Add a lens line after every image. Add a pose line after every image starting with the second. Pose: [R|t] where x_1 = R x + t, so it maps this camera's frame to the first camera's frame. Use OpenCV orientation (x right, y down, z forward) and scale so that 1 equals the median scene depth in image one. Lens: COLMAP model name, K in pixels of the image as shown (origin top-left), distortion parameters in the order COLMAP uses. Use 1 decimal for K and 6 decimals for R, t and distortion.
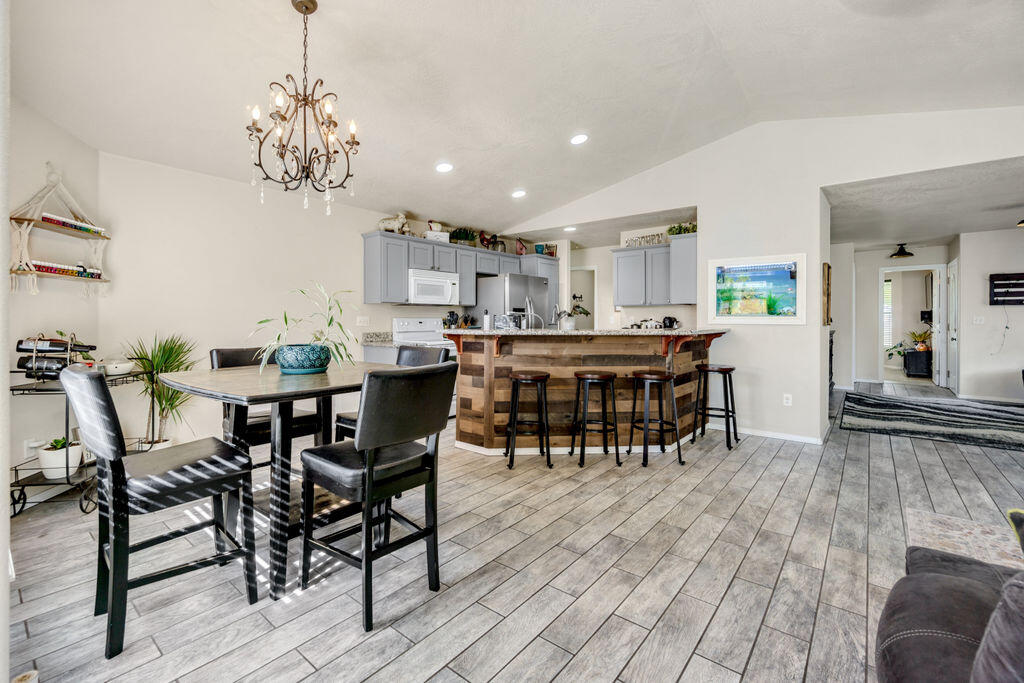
lens RADIAL K [[445.8, 0, 508.4], [0, 445.8, 321.6], [0, 0, 1]] dist [-0.000619, 0.000308]
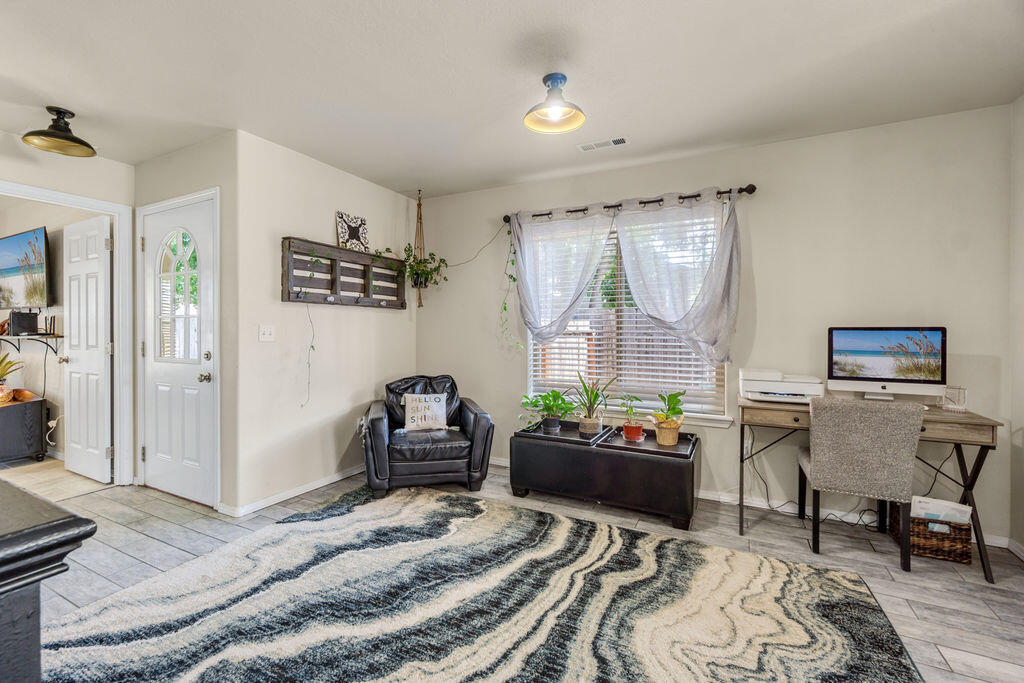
lens RADIAL K [[442.3, 0, 502.0], [0, 442.3, 334.6], [0, 0, 1]] dist [-0.002474, -0.000008]
pose [[-0.204801, -0.008648, 0.978765, 0.719024], [0.004058, 0.999945, 0.009685, -0.006666], [-0.978795, 0.005956, -0.204755, 1.096854]]
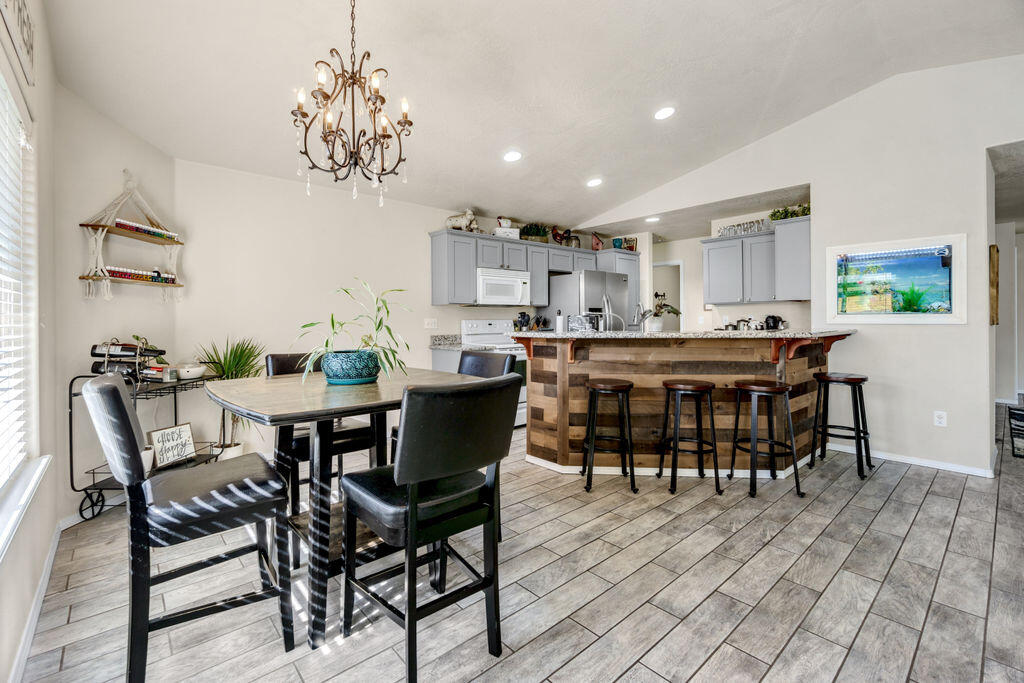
lens RADIAL K [[445.8, 0, 508.4], [0, 445.8, 321.6], [0, 0, 1]] dist [-0.000619, 0.000308]
pose [[0.986062, -0.007342, -0.166214, -0.001402], [0.007018, 0.999972, -0.002539, -0.001667], [0.166228, 0.001337, 0.986086, 0.111438]]
